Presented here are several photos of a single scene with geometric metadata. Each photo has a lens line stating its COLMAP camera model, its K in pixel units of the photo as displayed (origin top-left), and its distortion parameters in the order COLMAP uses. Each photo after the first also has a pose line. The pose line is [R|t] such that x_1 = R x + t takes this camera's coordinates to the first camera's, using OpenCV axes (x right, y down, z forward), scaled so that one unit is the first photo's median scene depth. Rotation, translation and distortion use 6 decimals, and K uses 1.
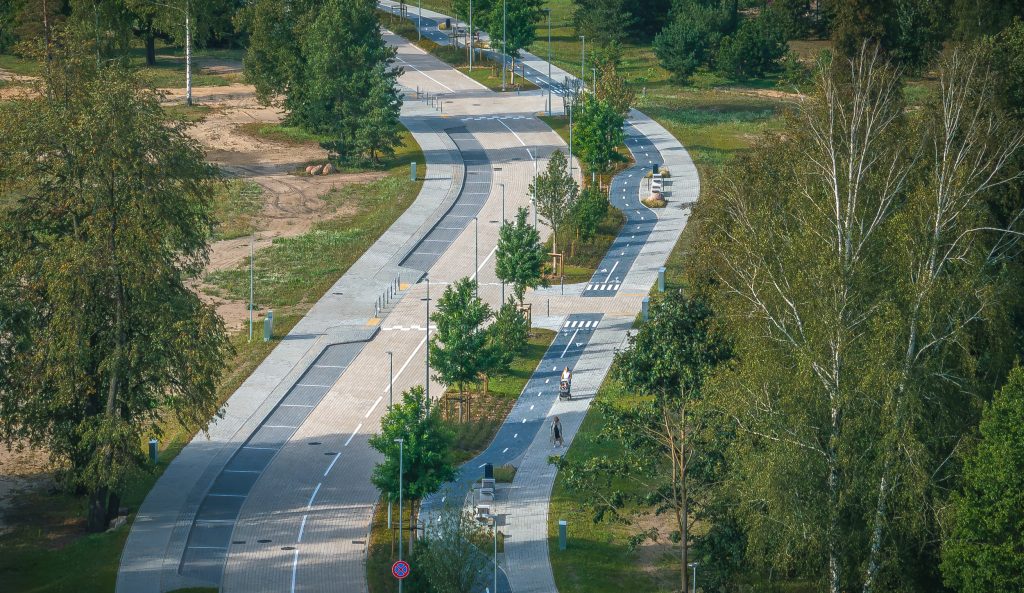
lens RADIAL K [[3440.9, 0, 512.0], [0, 3440.9, 296.5], [0, 0, 1]] dist [0.123603, 0.020914]
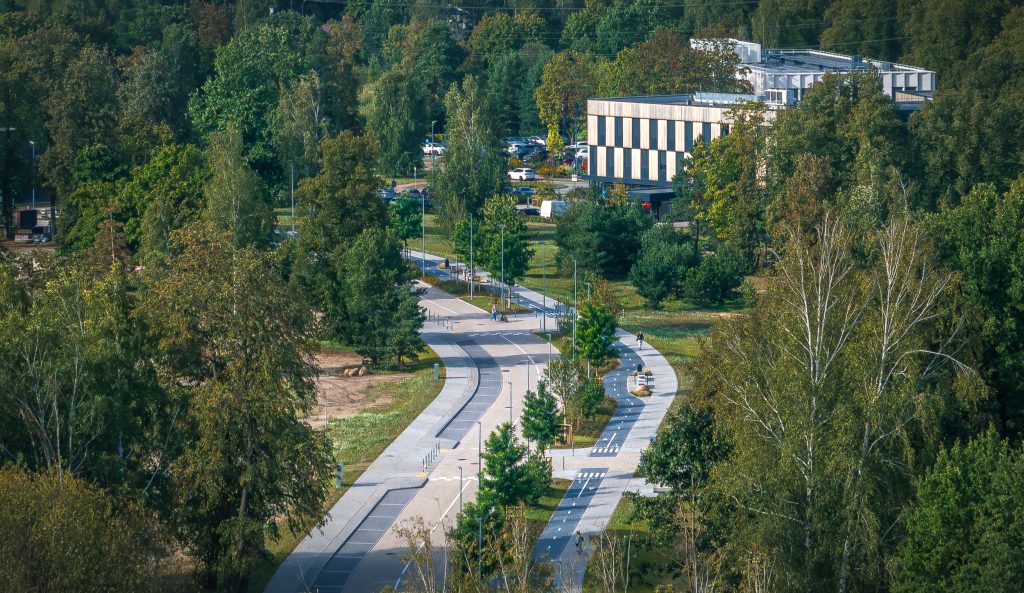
lens RADIAL K [[3440.9, 0, 512.0], [0, 3440.9, 296.5], [0, 0, 1]] dist [0.123603, 0.020914]
pose [[0.999742, -0.003484, 0.022438, -0.033591], [0.005459, 0.996053, -0.088596, 0.050167], [-0.022041, 0.088696, 0.995815, -0.218385]]
